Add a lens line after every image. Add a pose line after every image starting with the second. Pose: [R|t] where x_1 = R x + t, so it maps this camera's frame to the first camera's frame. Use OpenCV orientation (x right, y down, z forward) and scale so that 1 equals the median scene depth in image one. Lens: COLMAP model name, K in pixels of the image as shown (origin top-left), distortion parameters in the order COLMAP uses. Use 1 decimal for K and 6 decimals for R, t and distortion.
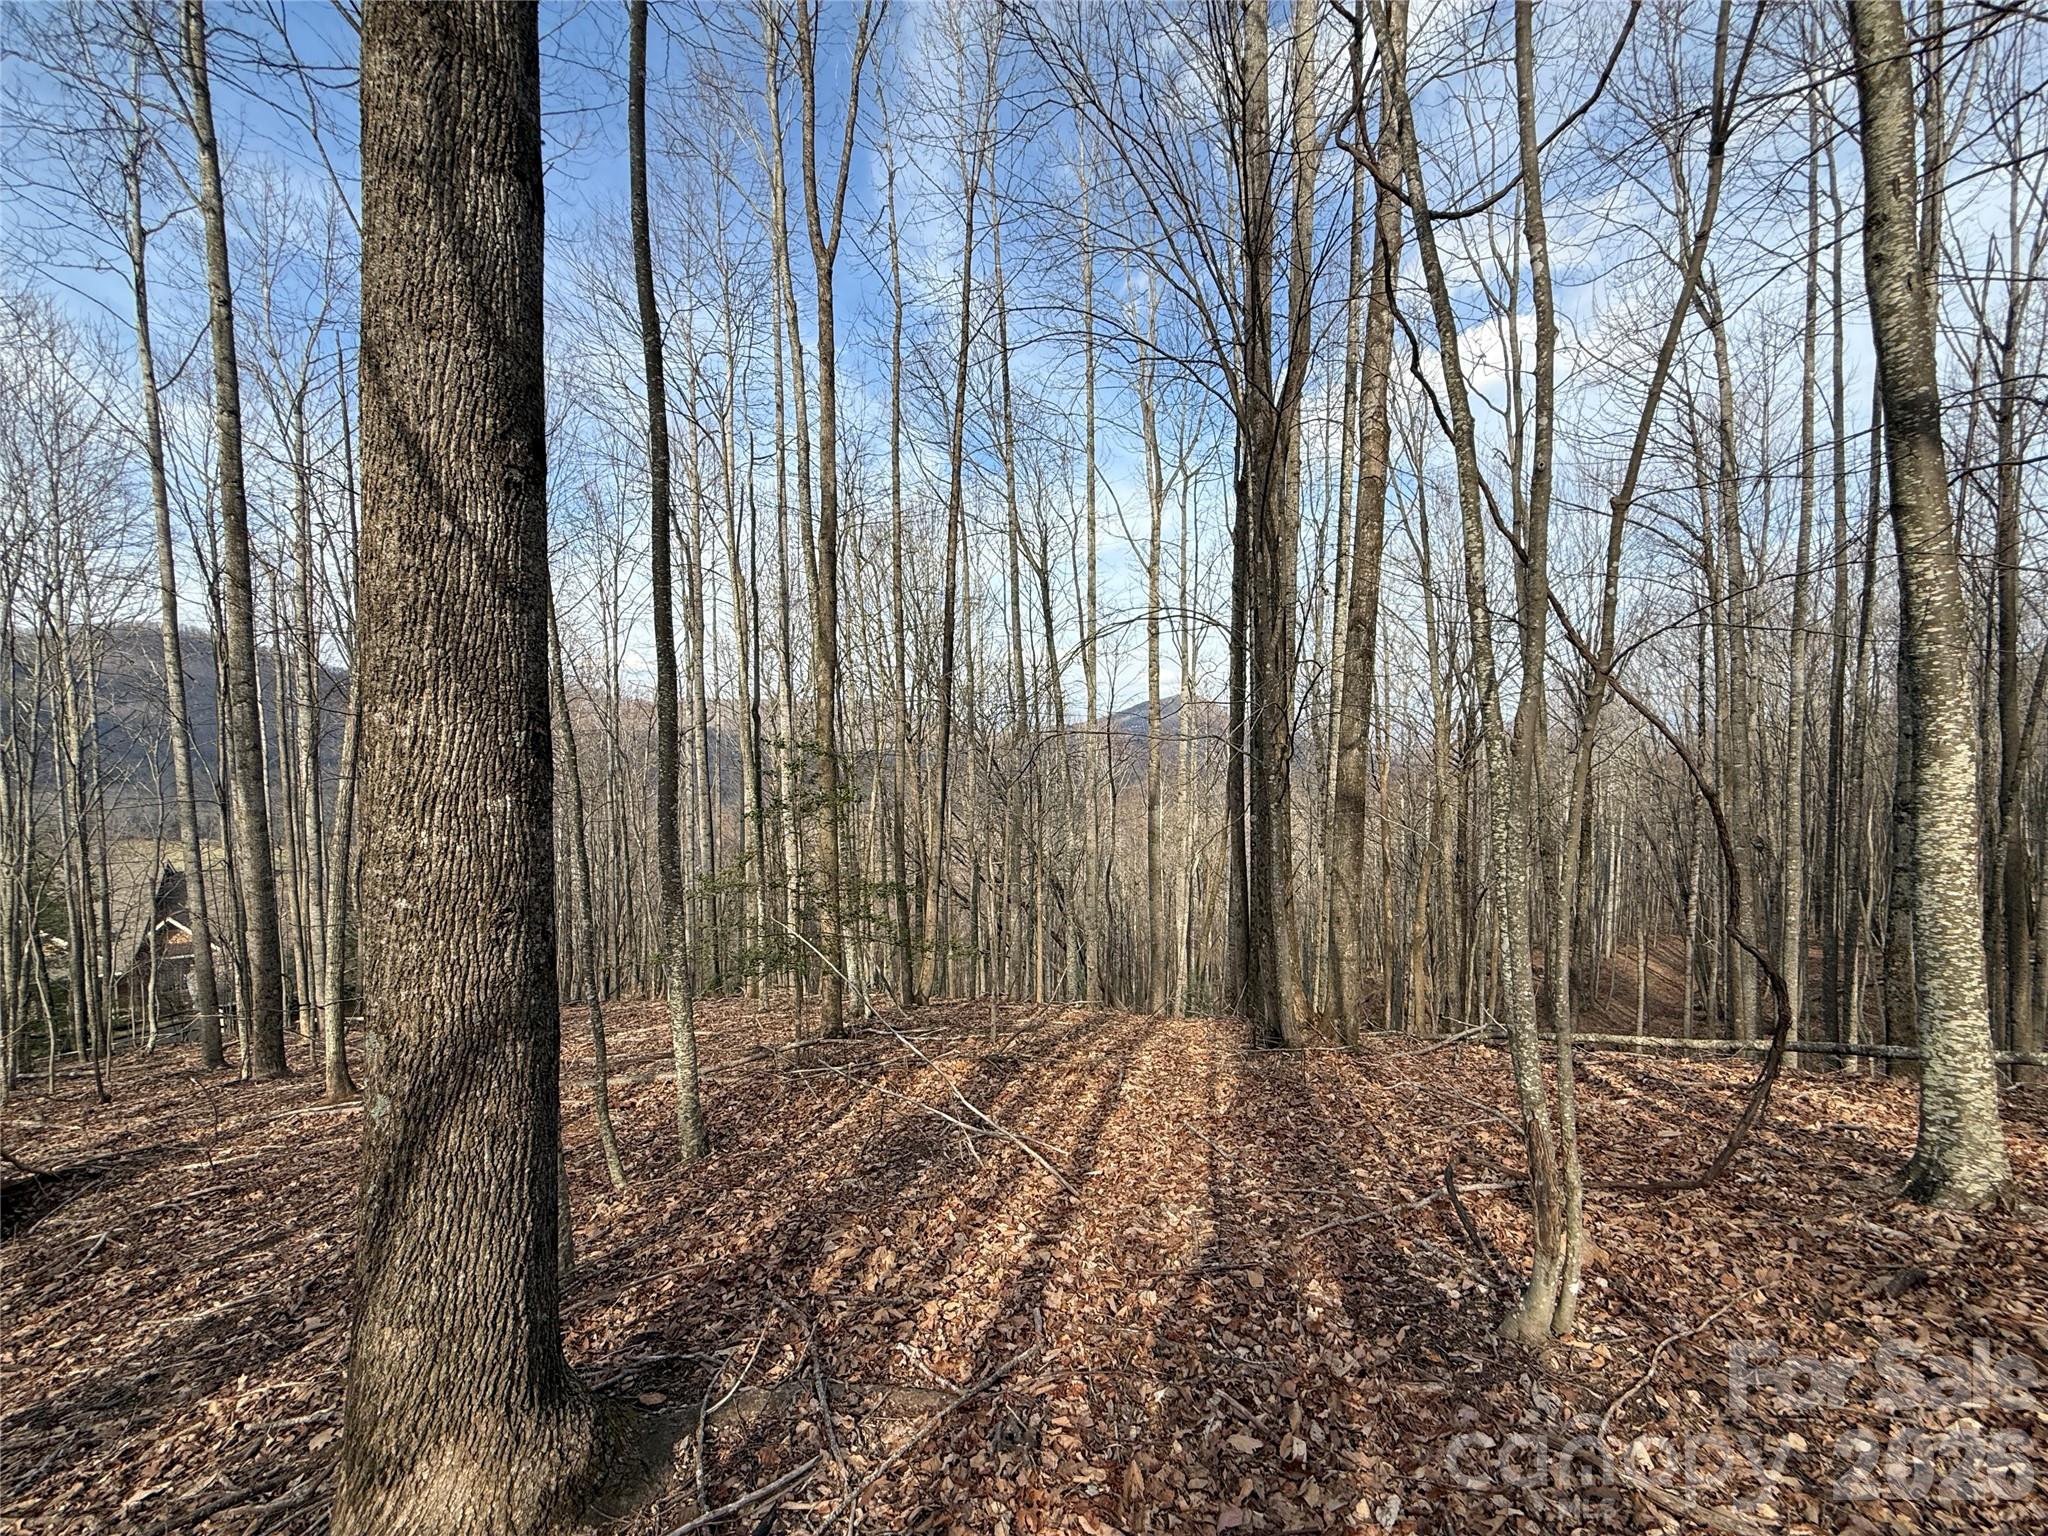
lens RADIAL K [[814.9, 0, 1022.2], [0, 814.9, 771.2], [0, 0, 1]] dist [-0.001742, 0.000492]
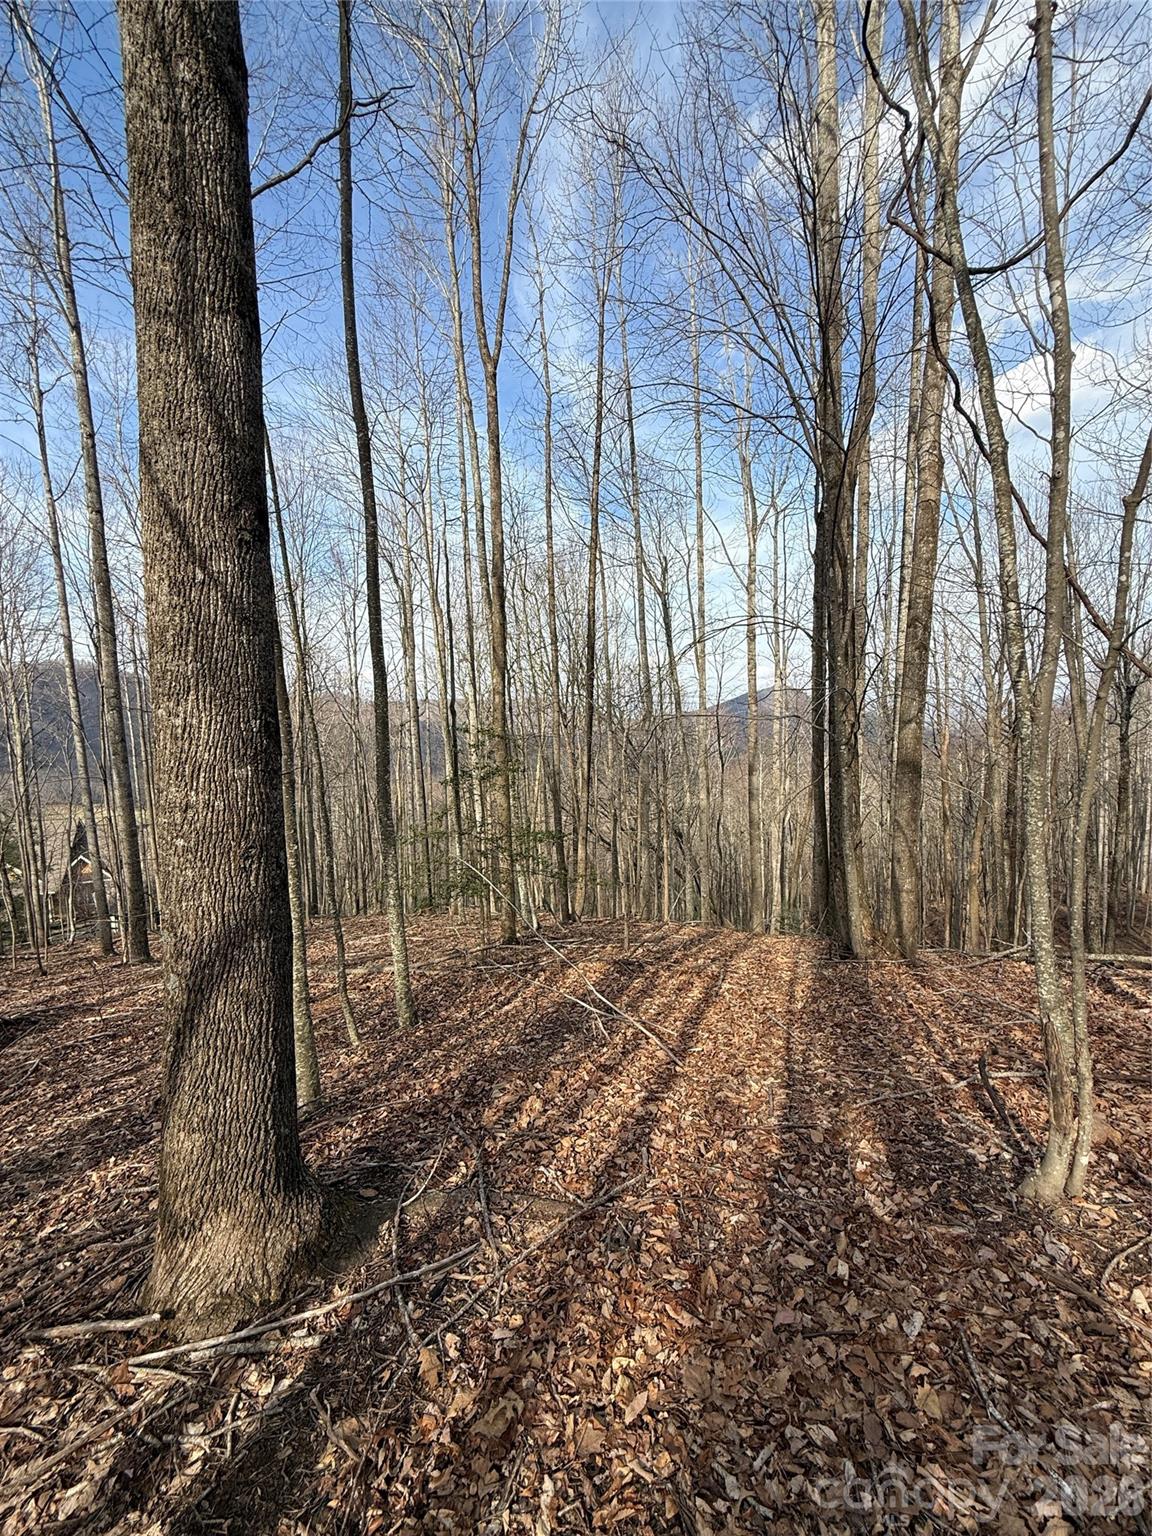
lens RADIAL K [[611.2, 0, 574.6], [0, 611.2, 769.2], [0, 0, 1]] dist [-0.001742, 0.000492]
pose [[0.991622, -0.014672, -0.128340, 0.016006], [0.018958, 0.999300, 0.032238, 0.003046], [0.127777, -0.034401, 0.991206, 0.006959]]
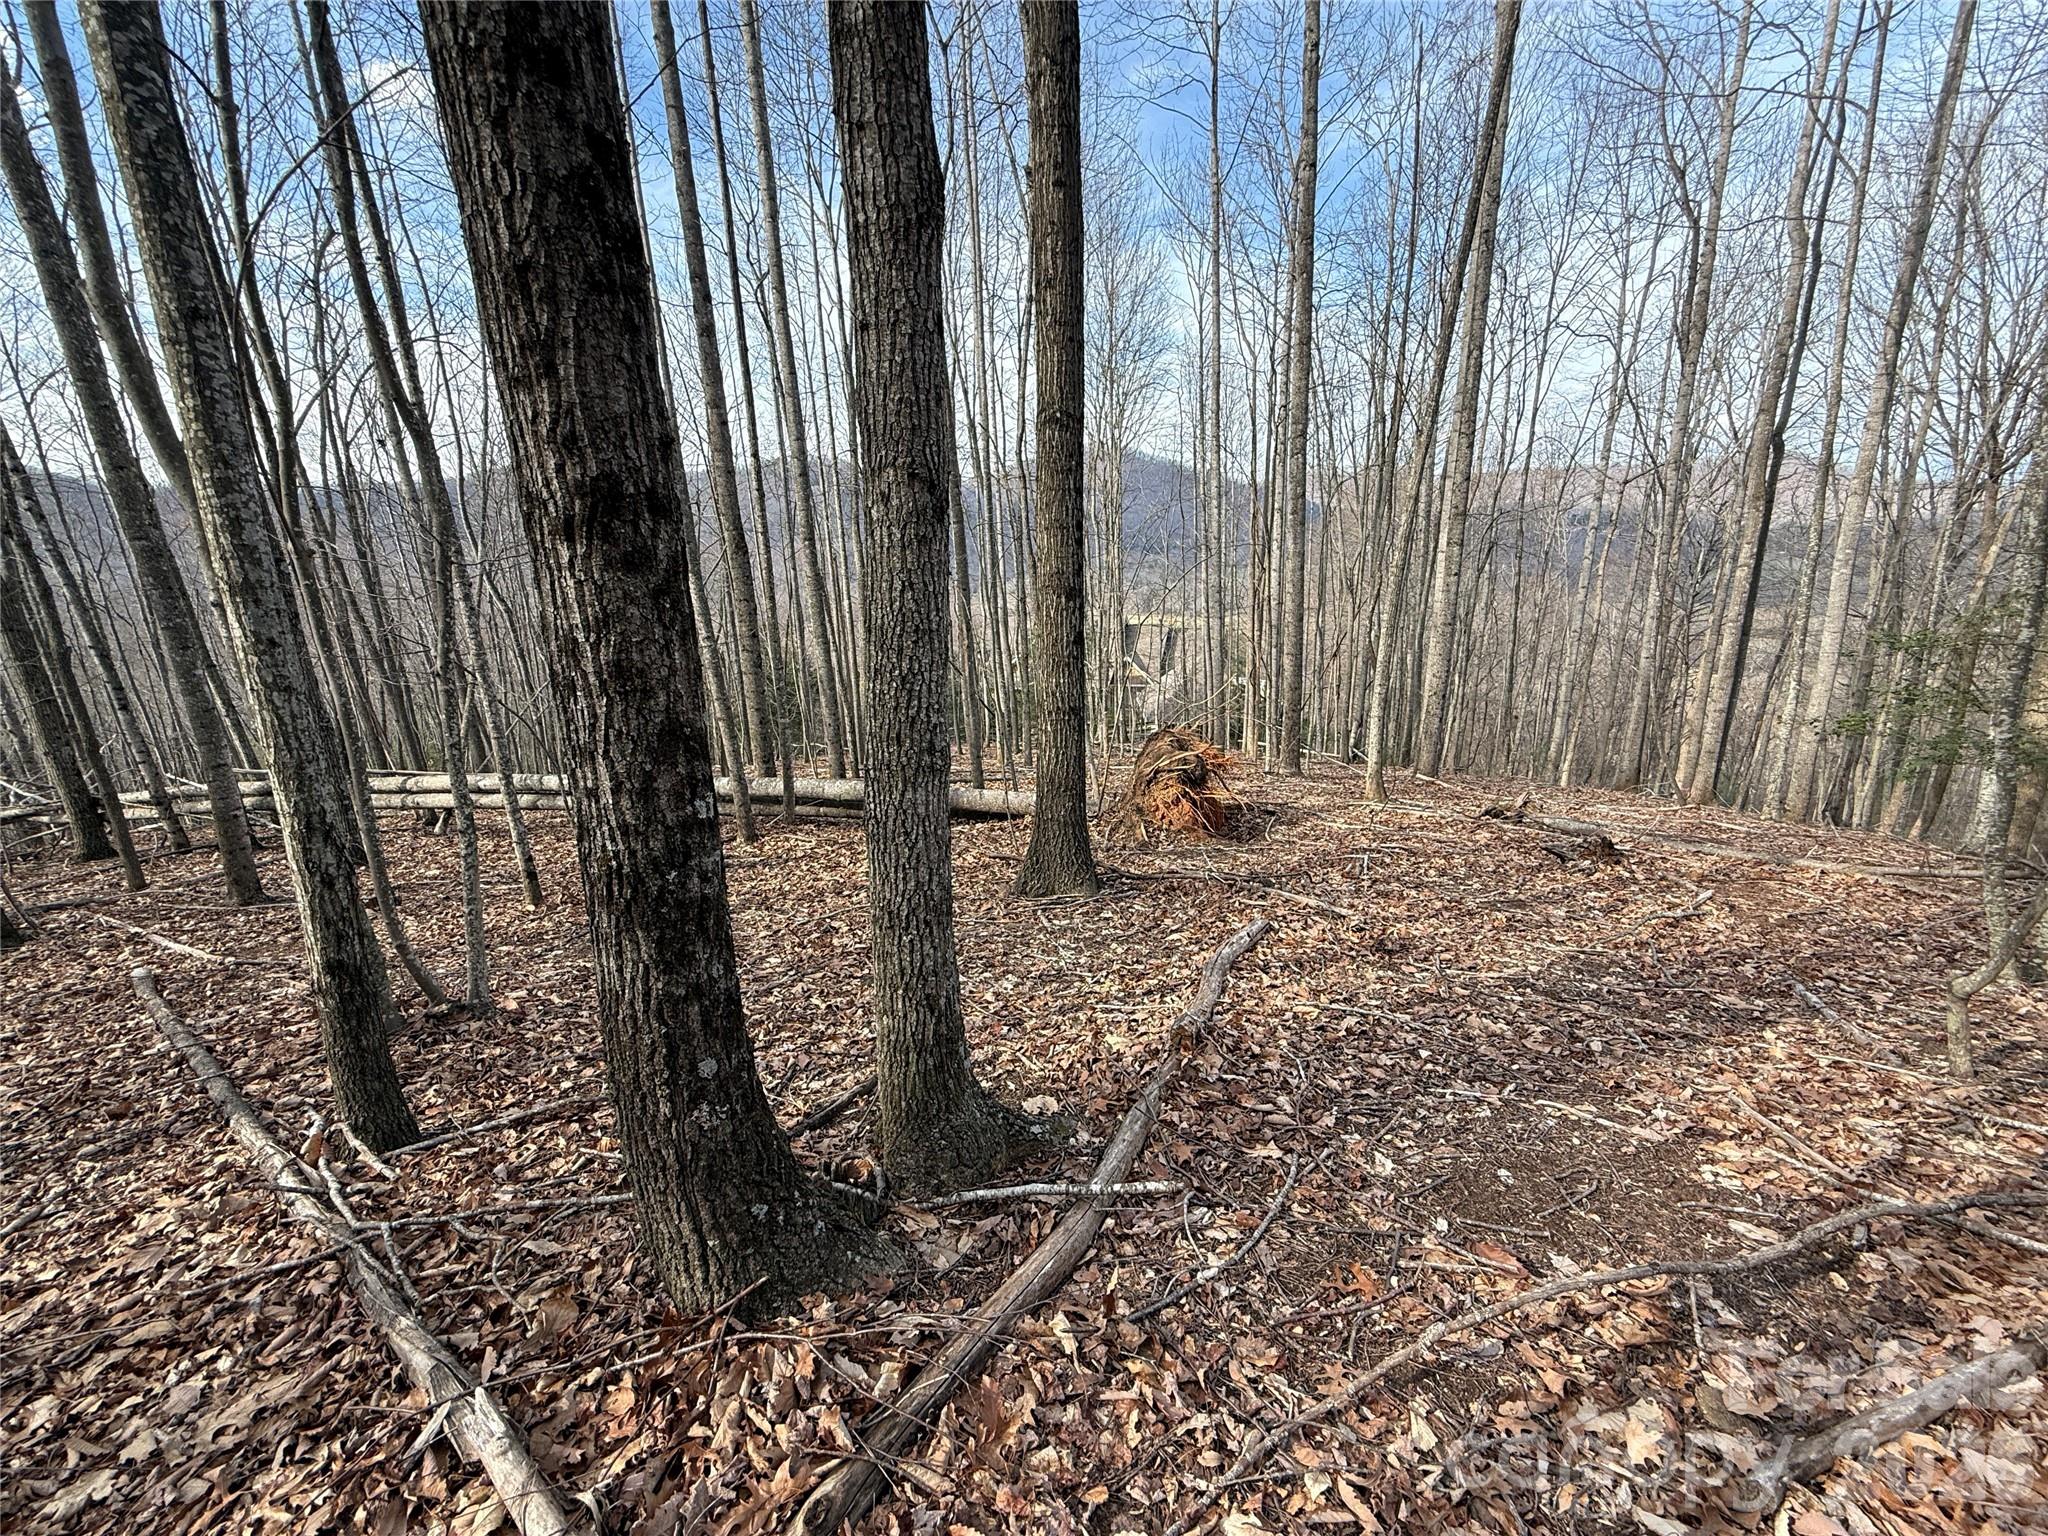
lens RADIAL K [[814.9, 0, 1021.7], [0, 814.9, 771.3], [0, 0, 1]] dist [-0.001742, 0.000492]
pose [[0.624783, 0.196785, -0.755594, -0.313497], [0.003093, 0.967088, 0.254424, 0.070992], [0.780792, -0.161297, 0.603611, -0.088119]]
